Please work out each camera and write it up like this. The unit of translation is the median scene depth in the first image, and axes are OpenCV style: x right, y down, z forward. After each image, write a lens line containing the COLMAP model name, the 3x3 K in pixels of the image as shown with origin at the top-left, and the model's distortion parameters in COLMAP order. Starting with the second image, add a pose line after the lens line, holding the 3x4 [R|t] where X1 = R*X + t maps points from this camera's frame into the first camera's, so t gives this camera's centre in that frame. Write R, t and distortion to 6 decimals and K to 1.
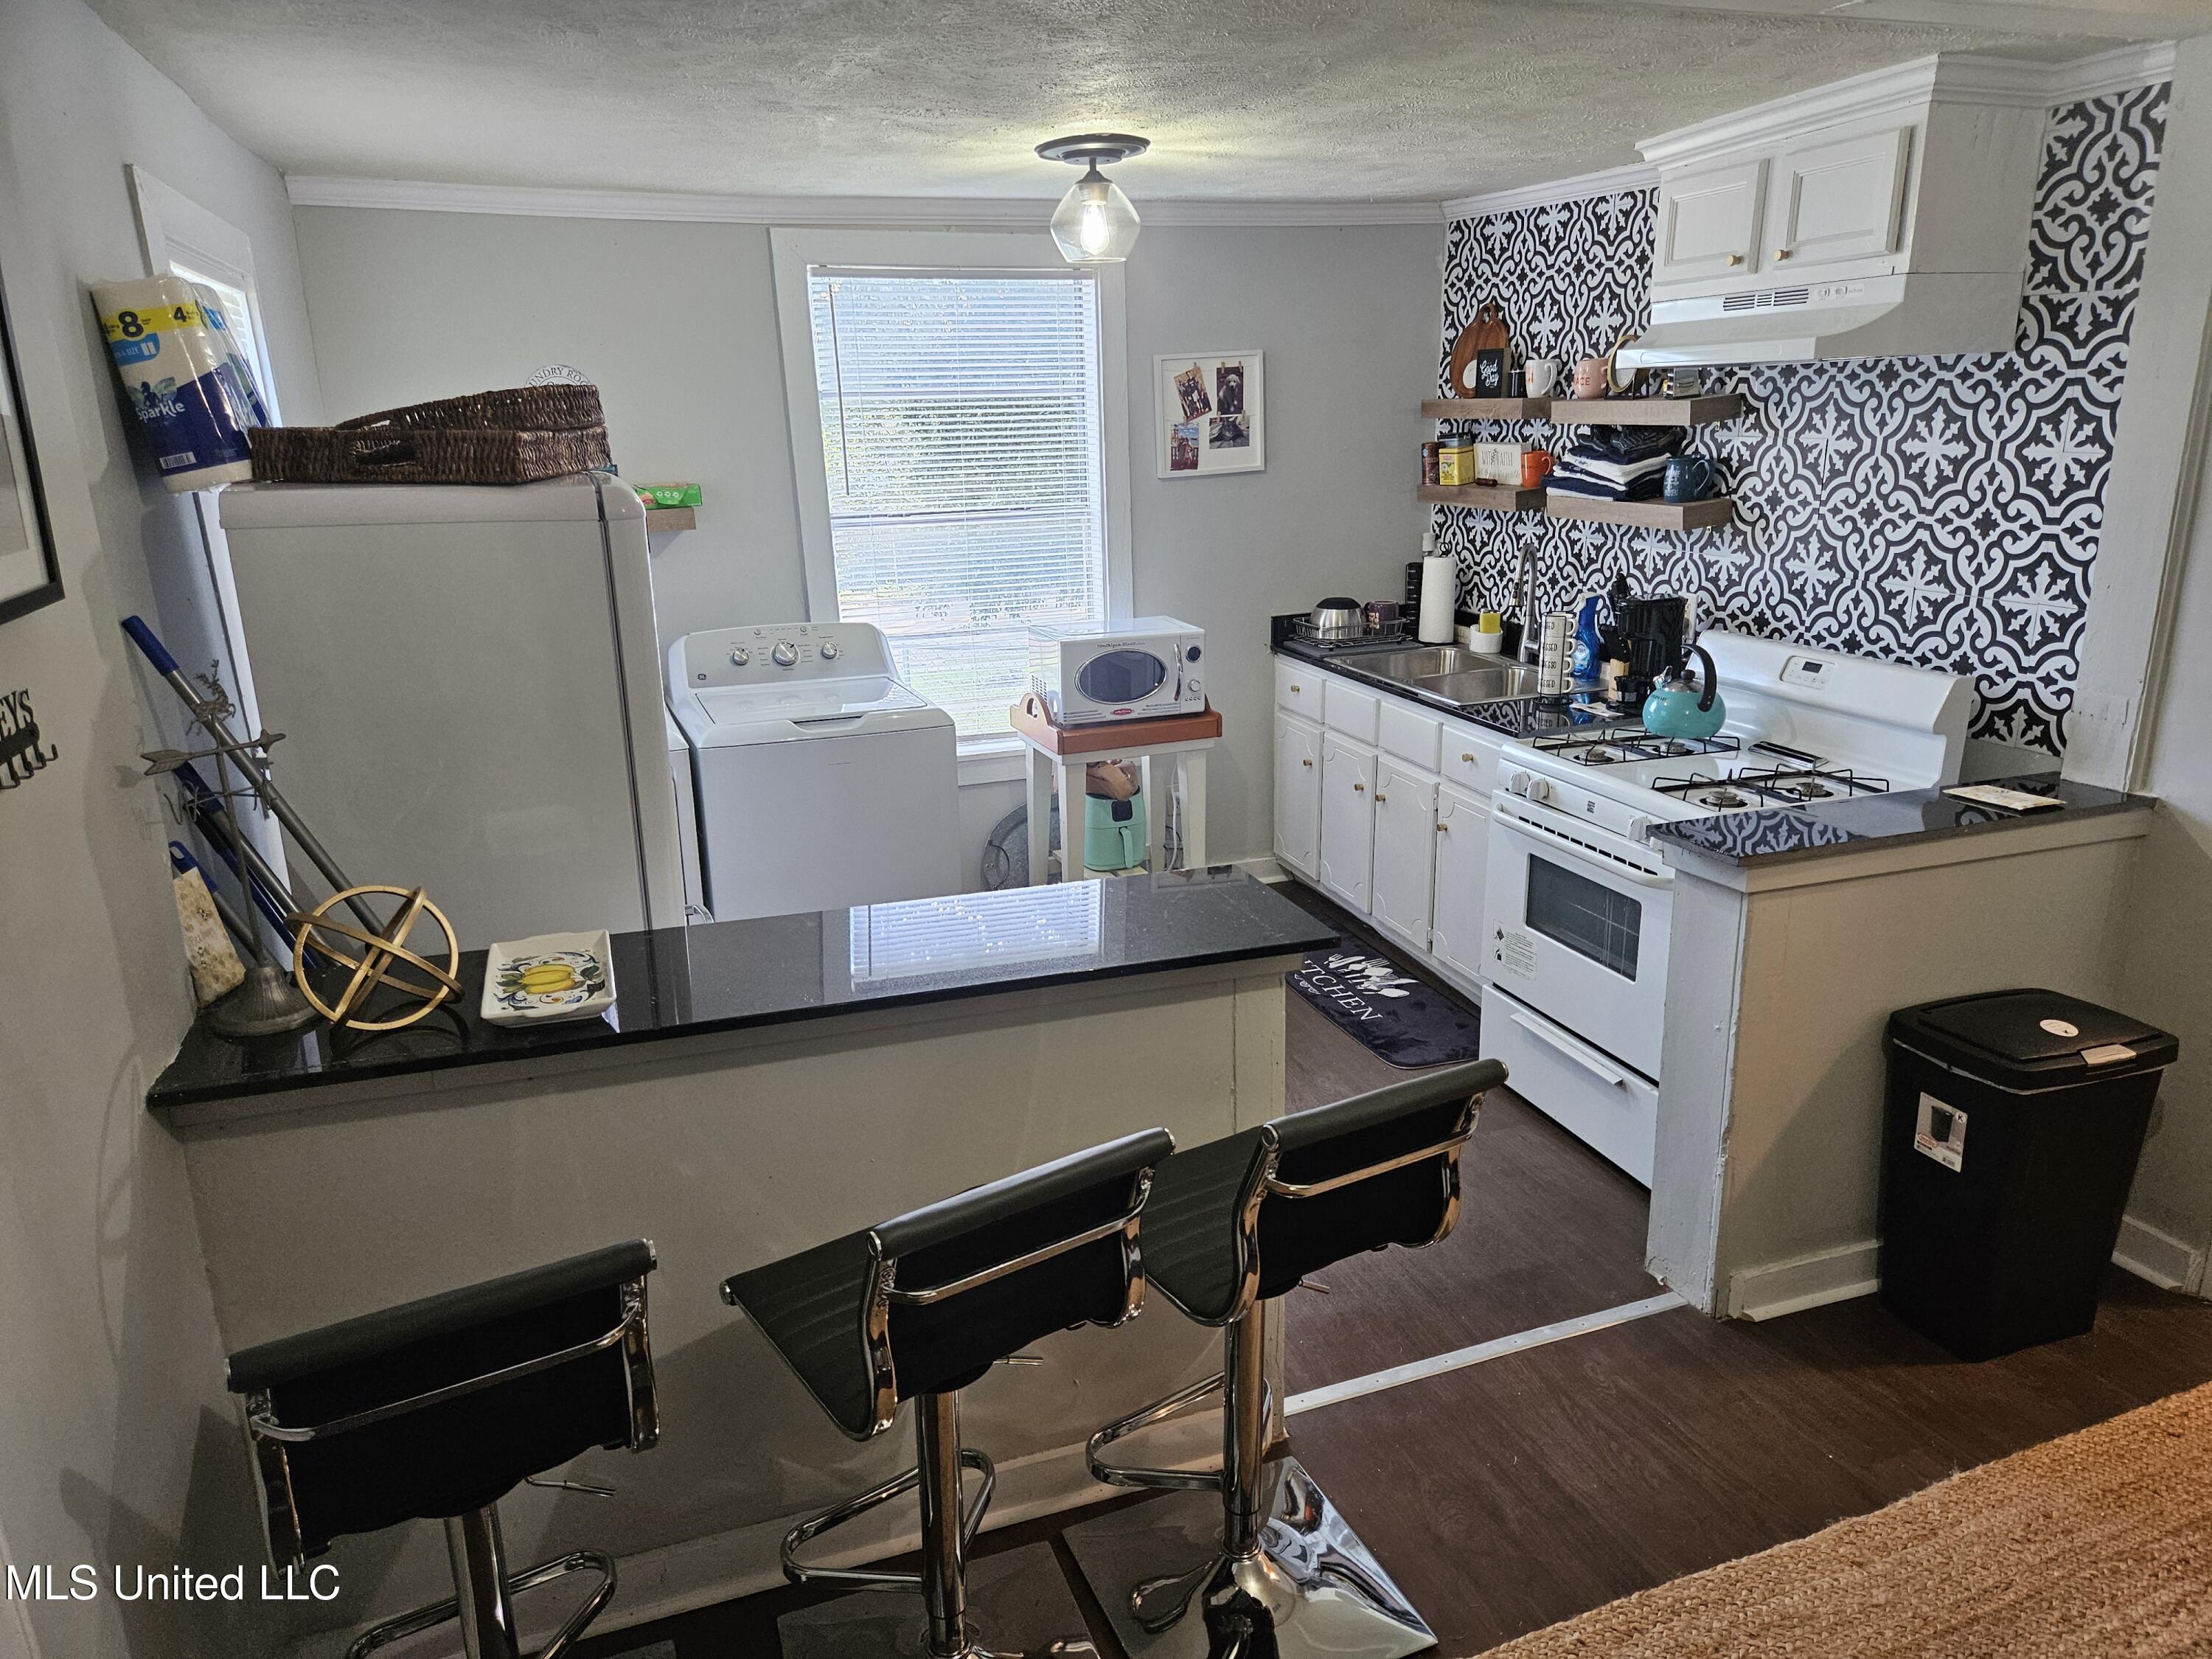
lens RADIAL K [[1503.5, 0, 1106.0], [0, 1503.5, 829.5], [0, 0, 1]] dist [0.070639, -0.066720]
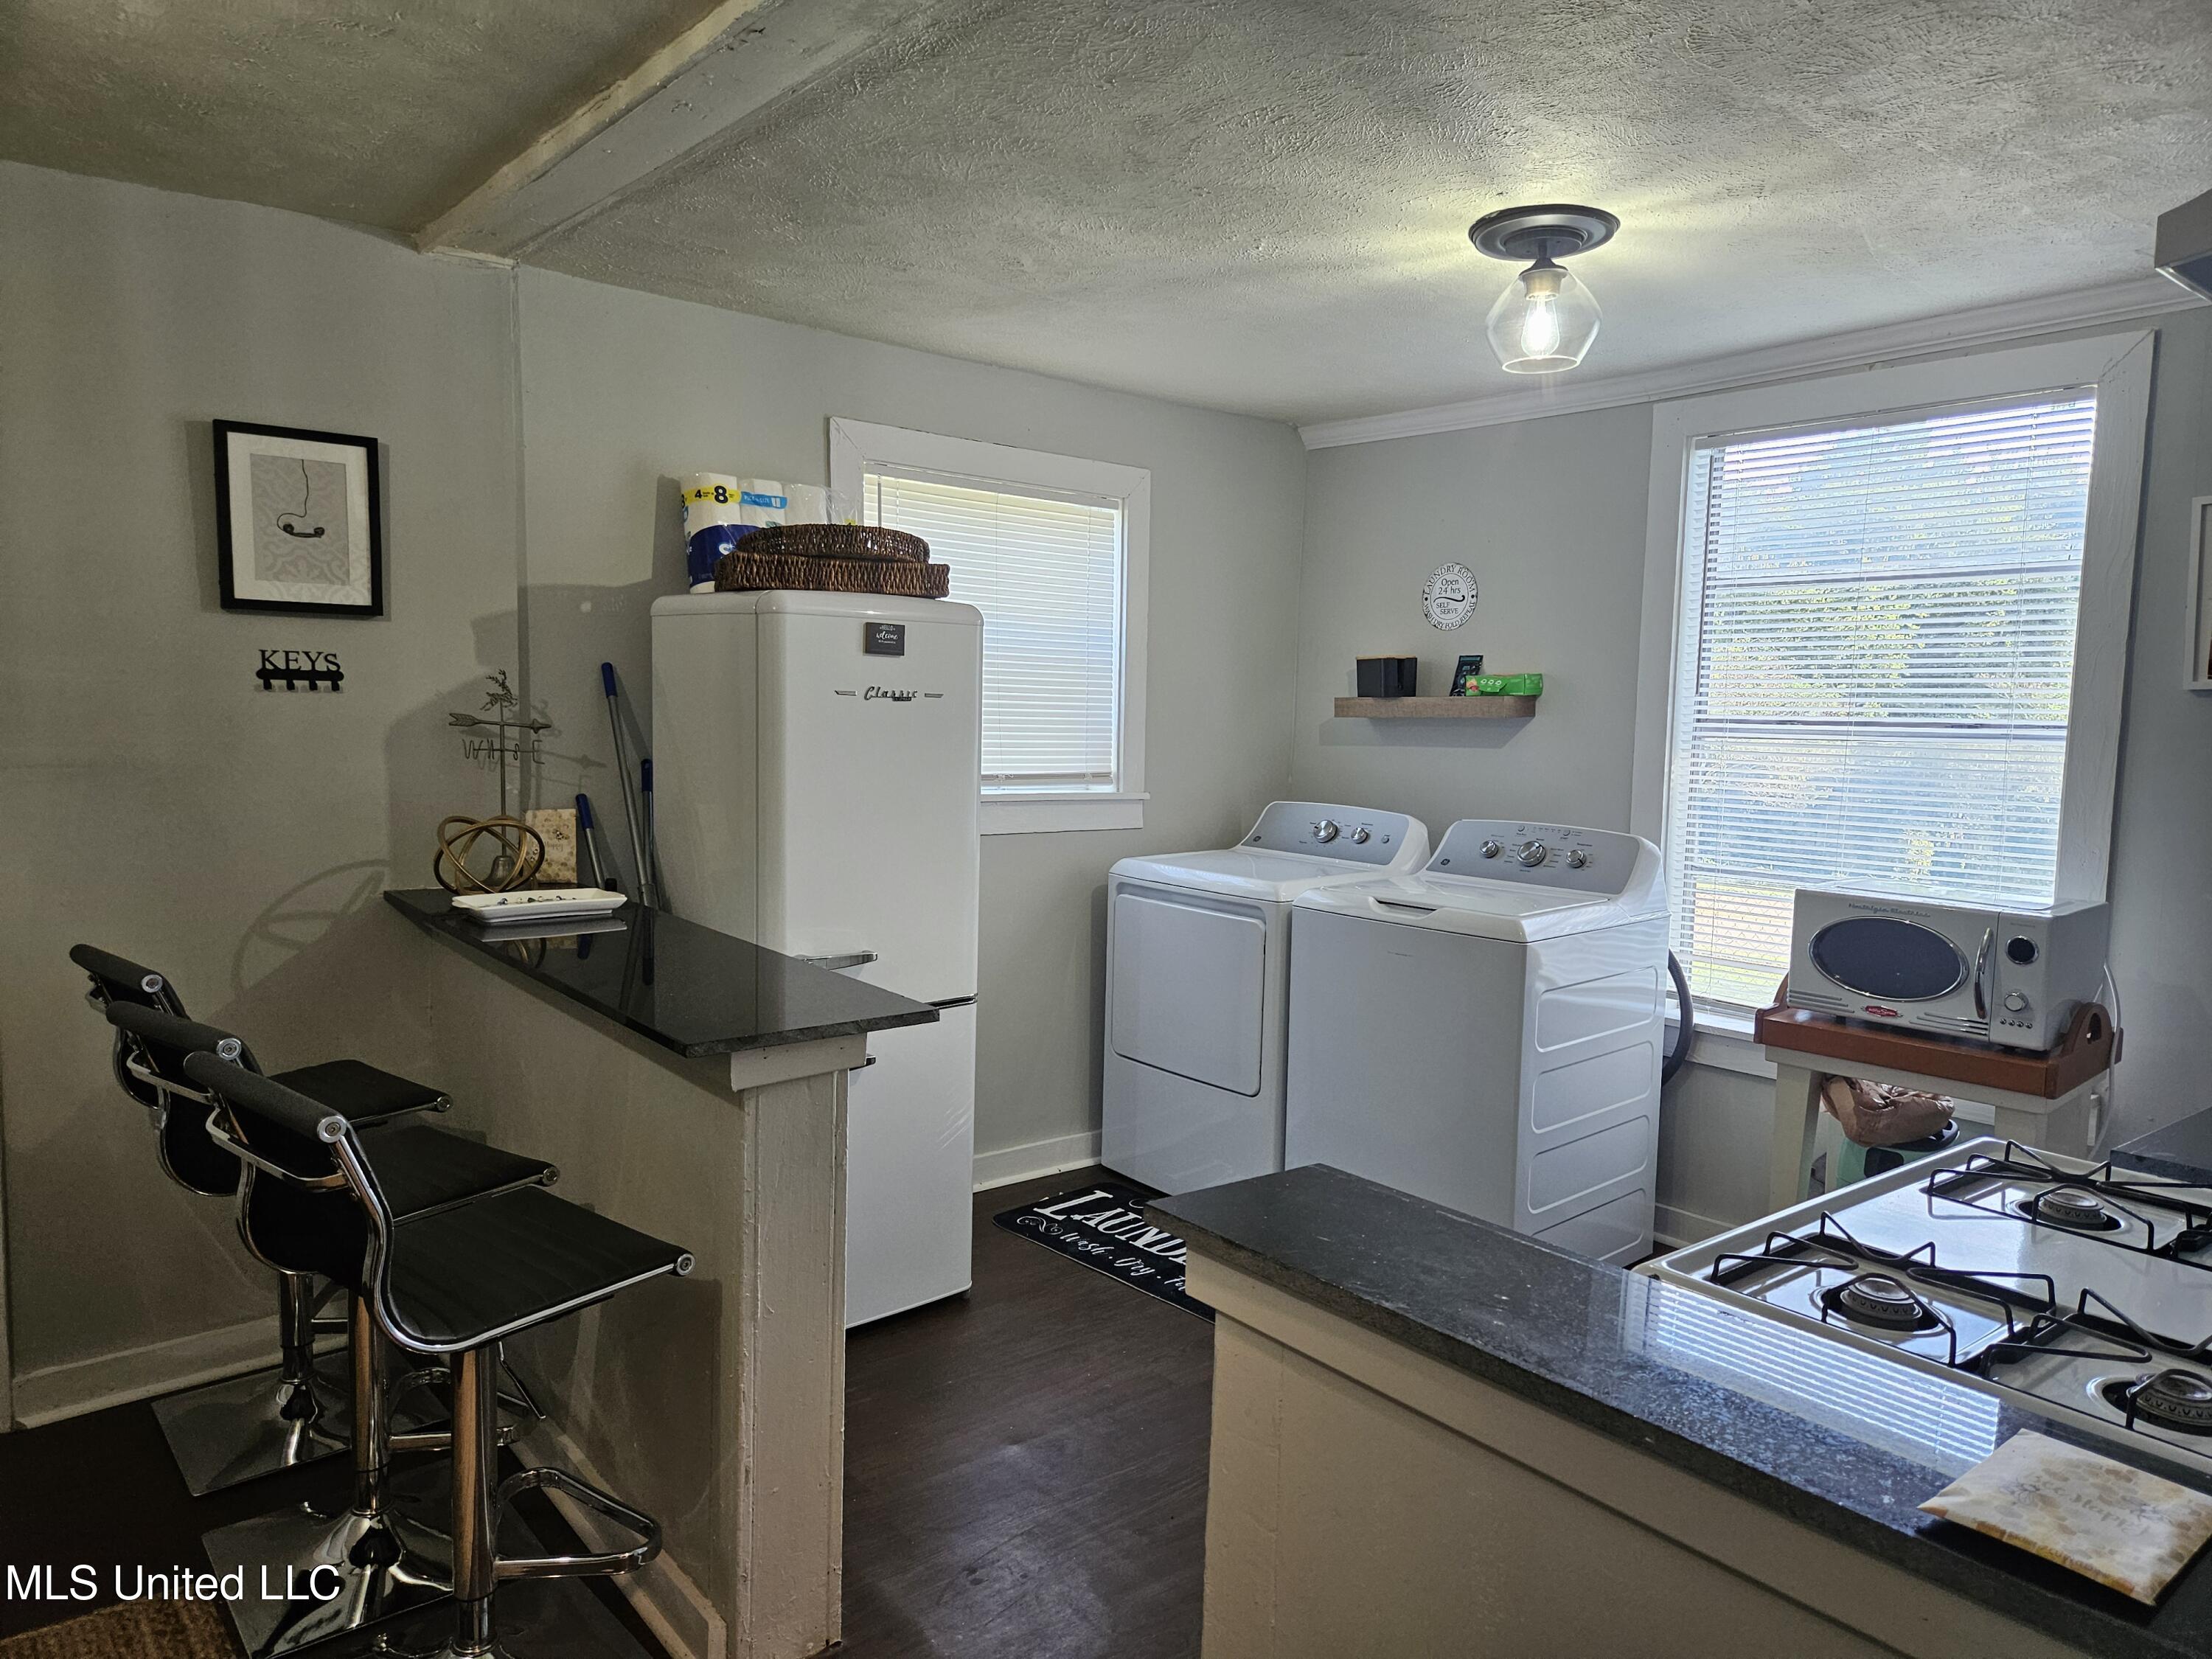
lens RADIAL K [[1503.5, 0, 1106.0], [0, 1503.5, 829.5], [0, 0, 1]] dist [0.070639, -0.066720]
pose [[0.342809, 0.103756, -0.933658, 0.547378], [-0.288526, 0.957472, 0.000465, -0.060131], [0.893999, 0.269225, 0.358167, 0.454382]]
